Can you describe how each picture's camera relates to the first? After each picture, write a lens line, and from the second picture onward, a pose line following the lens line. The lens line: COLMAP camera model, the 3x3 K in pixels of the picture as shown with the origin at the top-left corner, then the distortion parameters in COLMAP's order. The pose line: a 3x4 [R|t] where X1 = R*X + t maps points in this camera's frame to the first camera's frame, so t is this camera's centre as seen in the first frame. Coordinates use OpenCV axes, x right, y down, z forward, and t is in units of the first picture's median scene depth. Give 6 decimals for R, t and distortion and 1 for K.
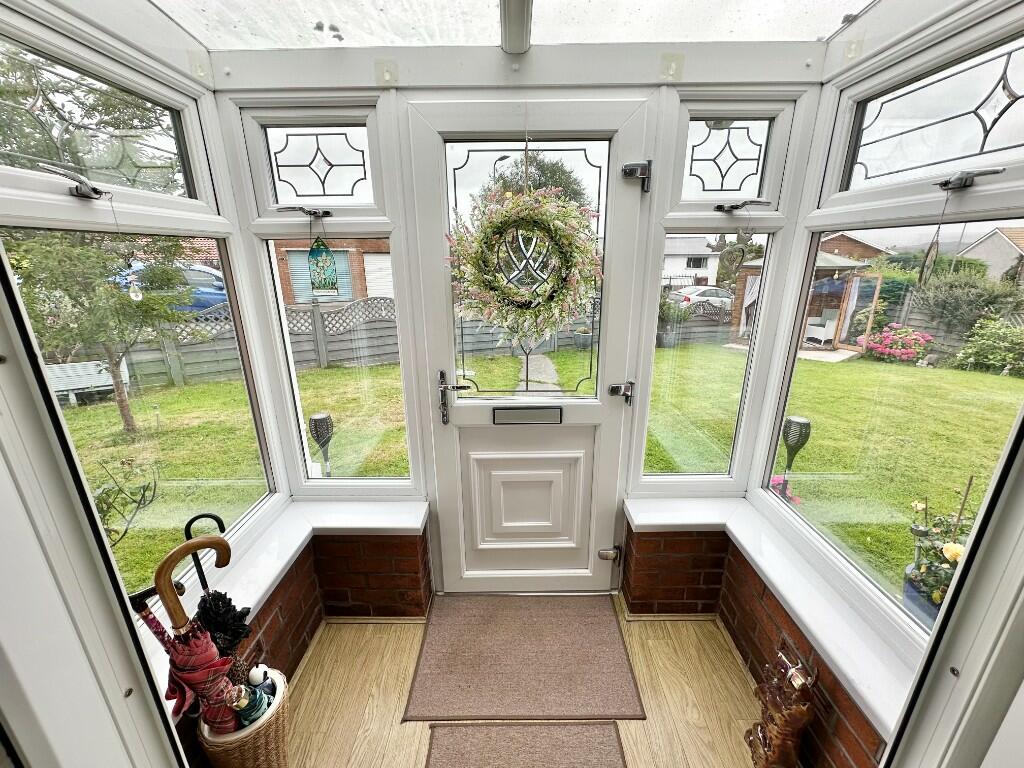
lens RADIAL K [[408.5, 0, 512.0], [0, 408.5, 384.0], [0, 0, 1]] dist [-0.001911, 0.000148]
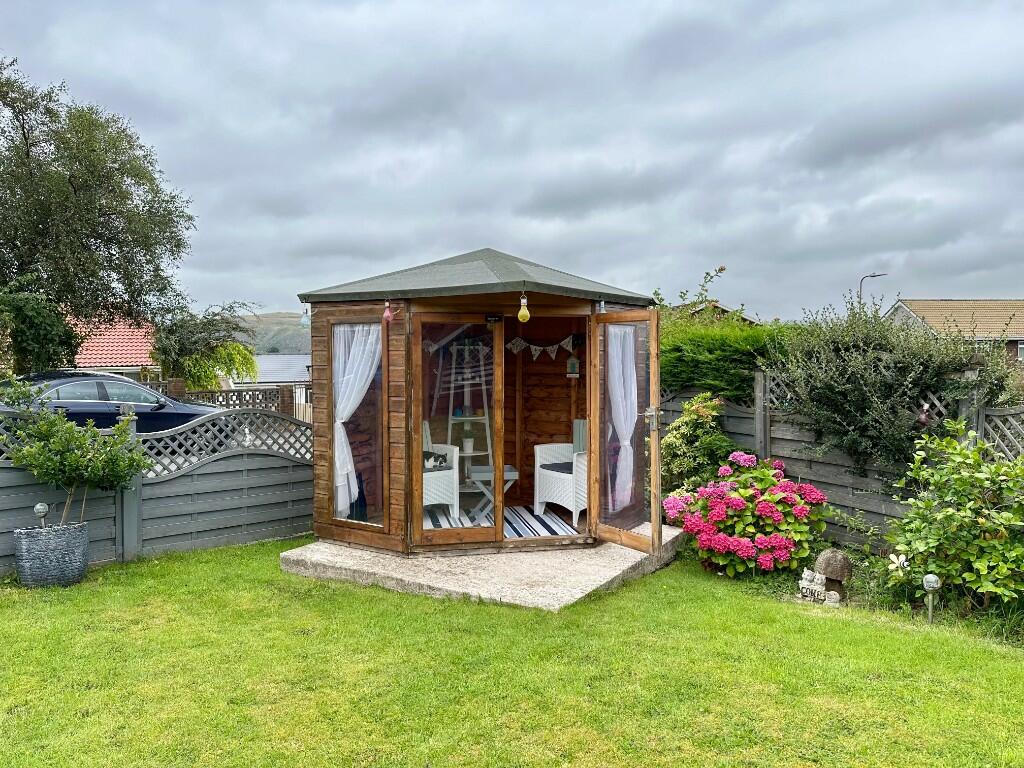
lens RADIAL K [[695.5, 0, 512.0], [0, 695.5, 384.0], [0, 0, 1]] dist [-0.000190, -0.002580]
pose [[0.944651, -0.014205, 0.327771, 0.581762], [0.095703, 0.967541, -0.233891, -0.088864], [-0.313809, 0.252314, 0.915348, 0.514516]]
